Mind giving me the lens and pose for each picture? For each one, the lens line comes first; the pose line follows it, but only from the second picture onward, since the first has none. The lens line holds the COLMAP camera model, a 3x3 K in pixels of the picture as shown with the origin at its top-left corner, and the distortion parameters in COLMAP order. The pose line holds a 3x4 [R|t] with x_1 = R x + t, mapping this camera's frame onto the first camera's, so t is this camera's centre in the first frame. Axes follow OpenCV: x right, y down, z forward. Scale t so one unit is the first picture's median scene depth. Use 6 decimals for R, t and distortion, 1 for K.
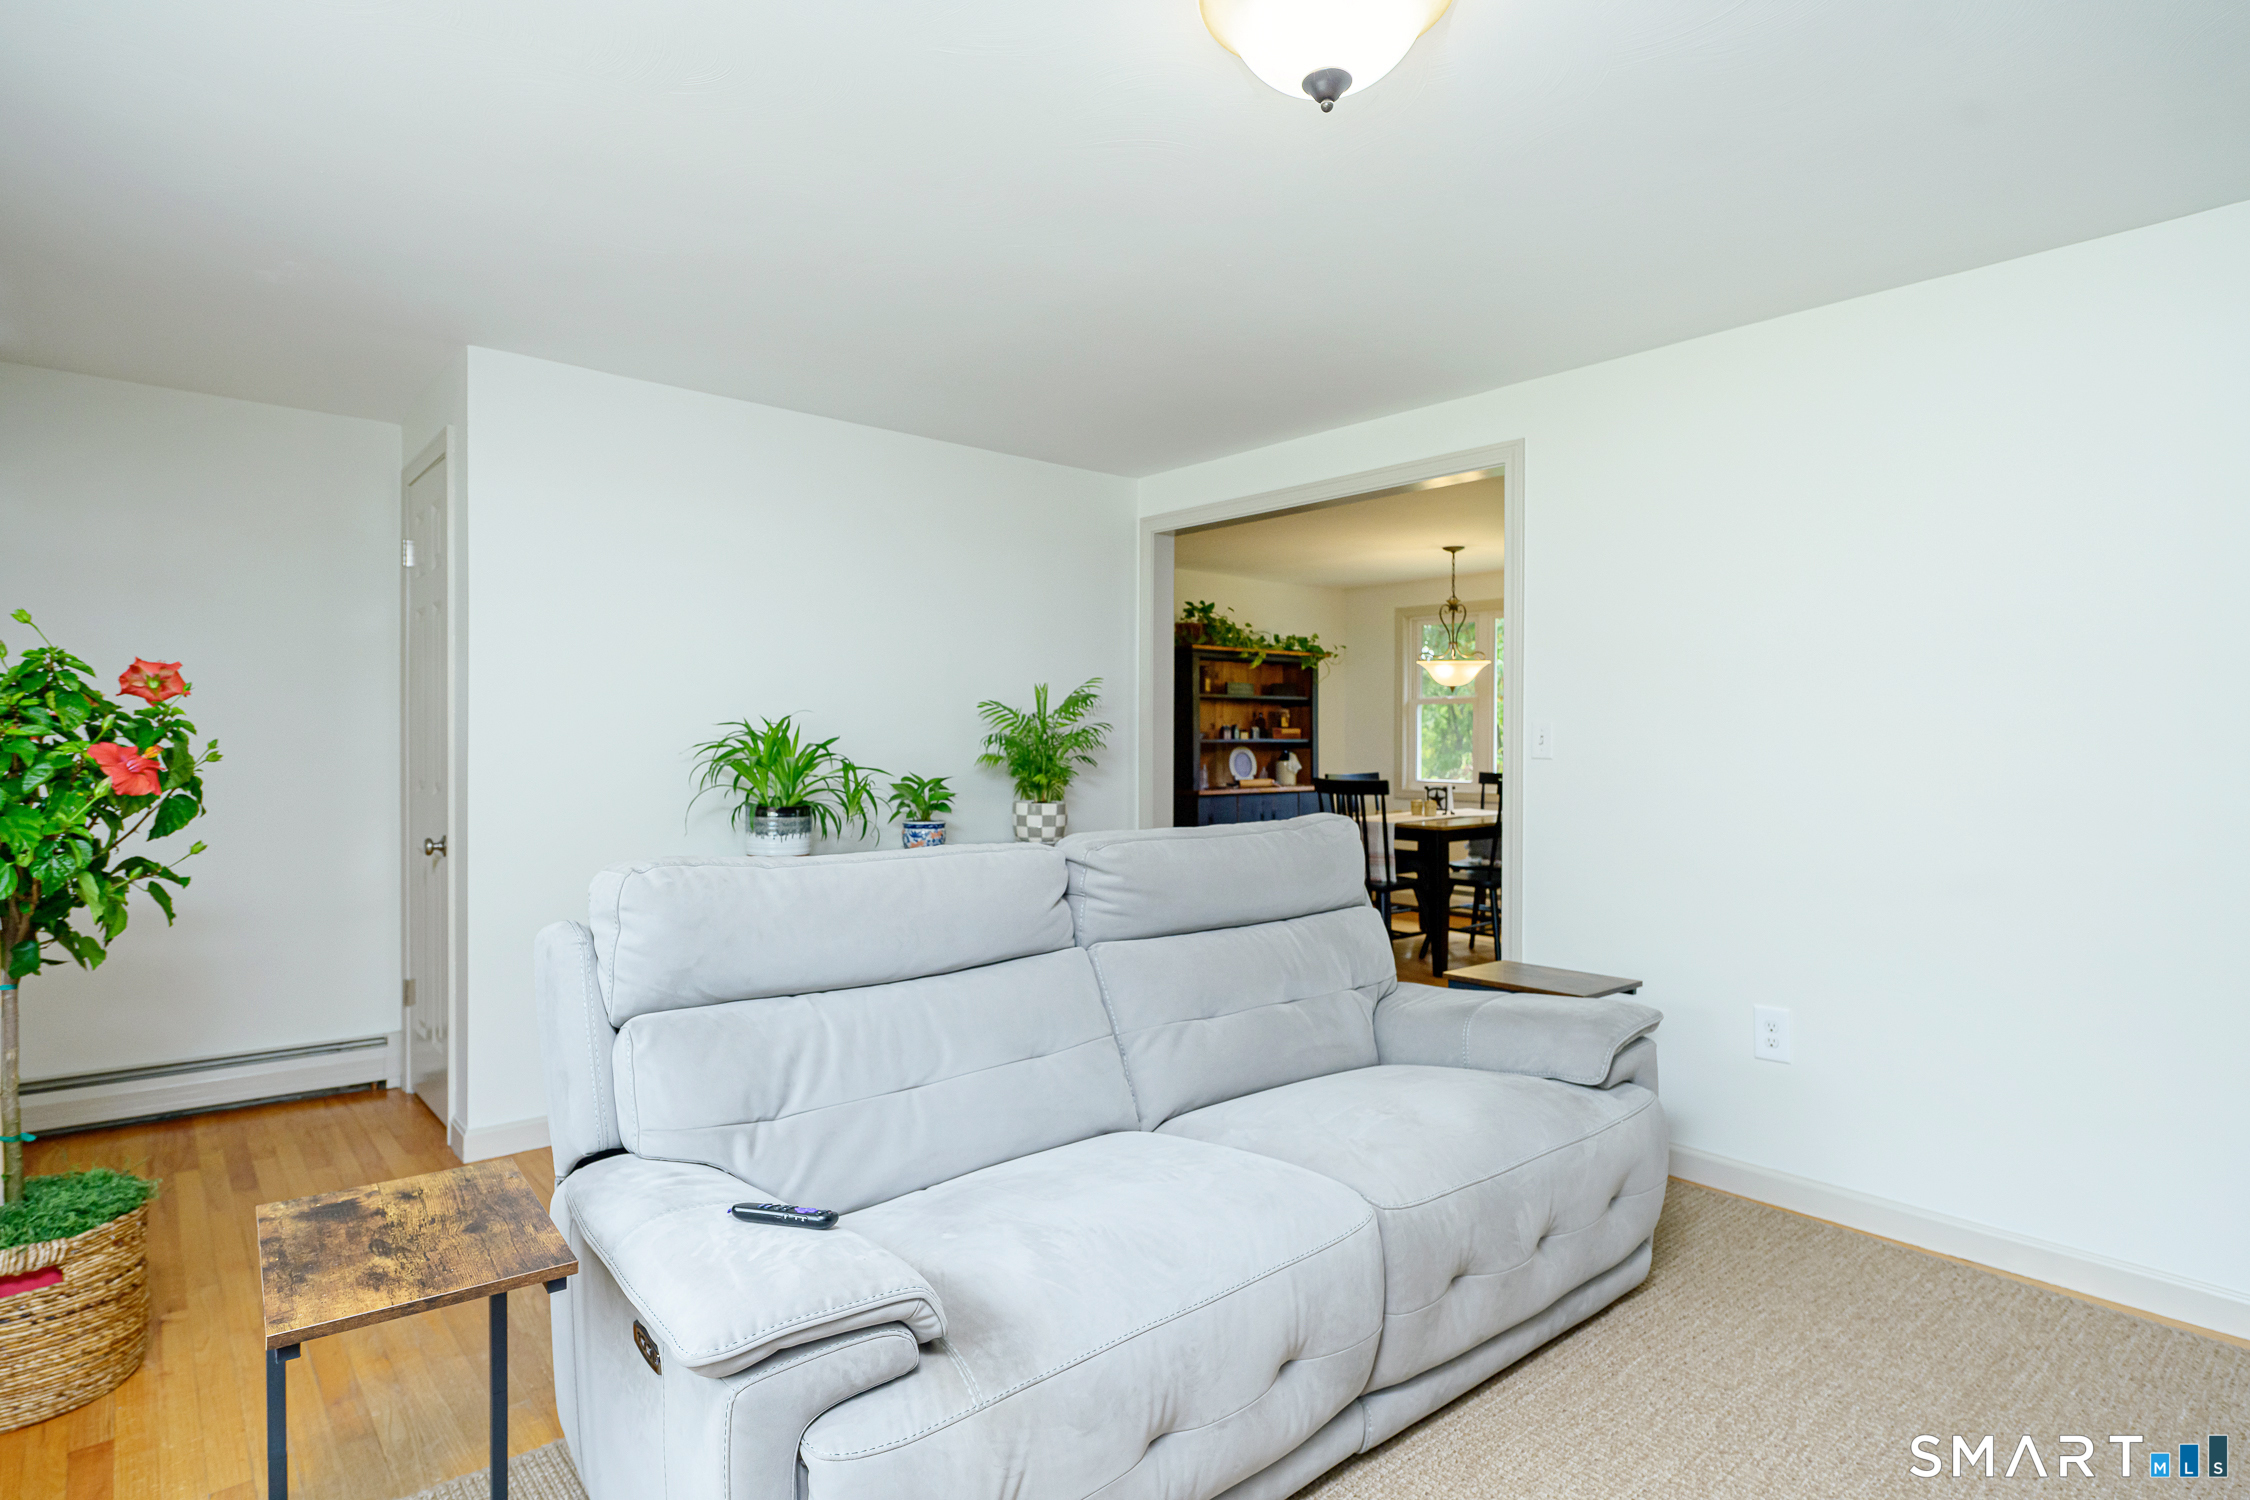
lens RADIAL K [[1201.2, 0, 1125.0], [0, 1201.2, 750.0], [0, 0, 1]] dist [0.001363, 0.000071]
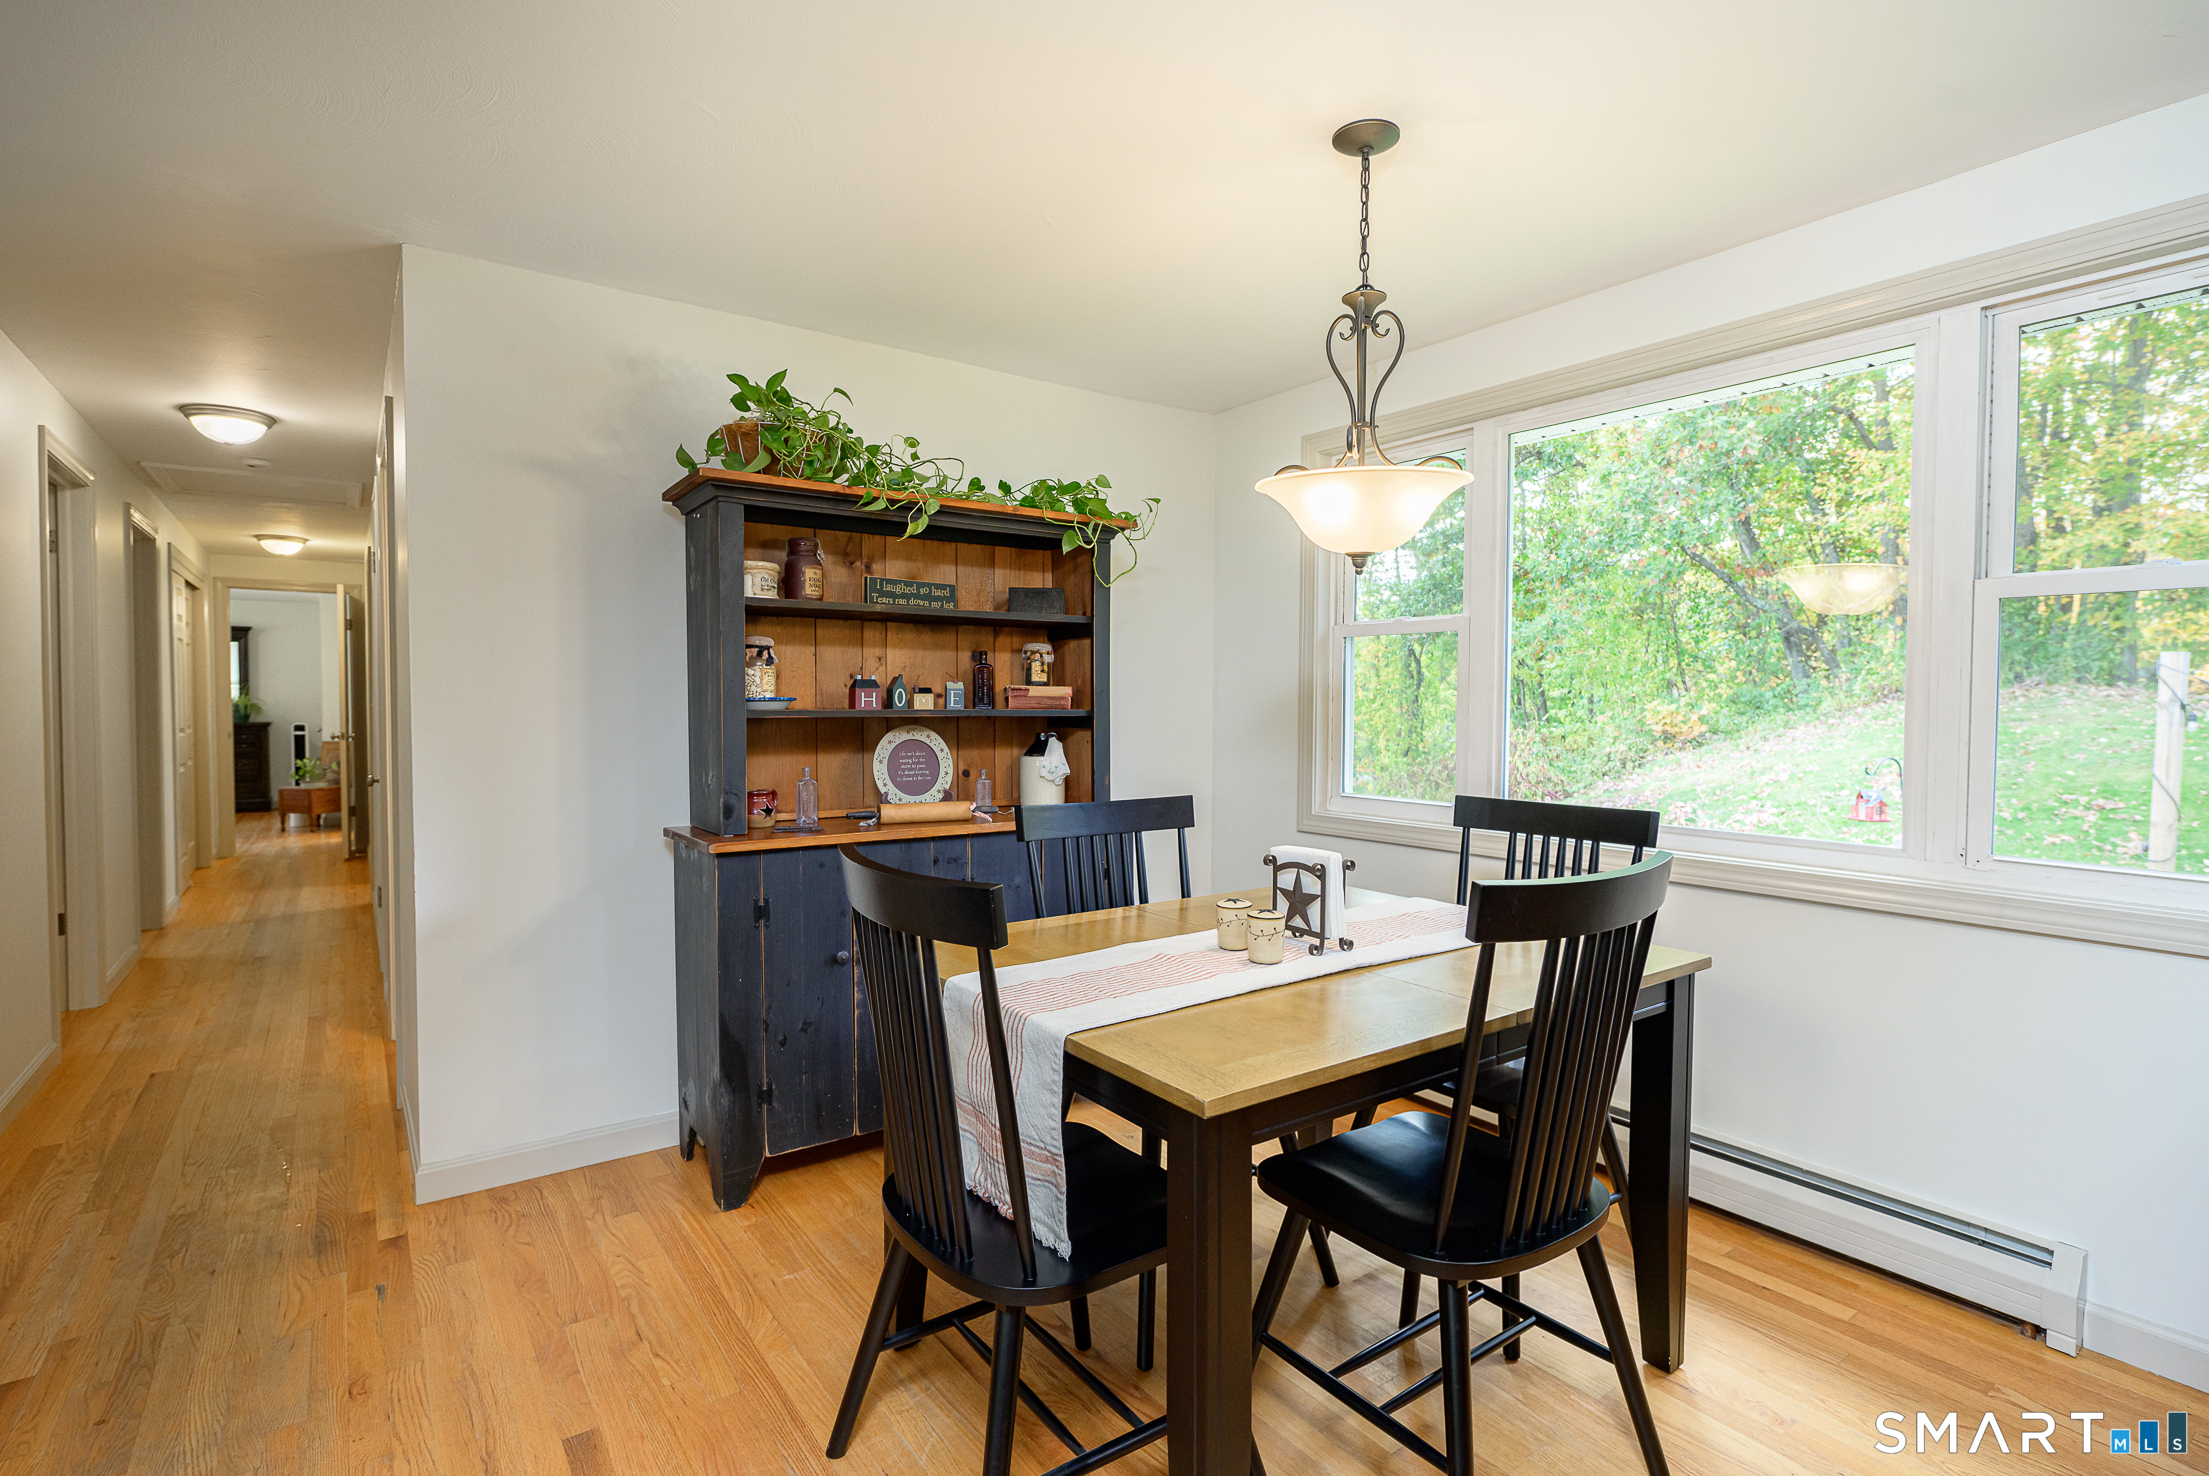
lens RADIAL K [[1067.5, 0, 1104.5], [0, 1067.5, 738.0], [0, 0, 1]] dist [-0.013626, 0.000249]
pose [[0.996487, 0.004931, -0.083600, 0.201828], [-0.003062, 0.999743, 0.022473, -0.007494], [0.083689, -0.022138, 0.996246, 0.619423]]
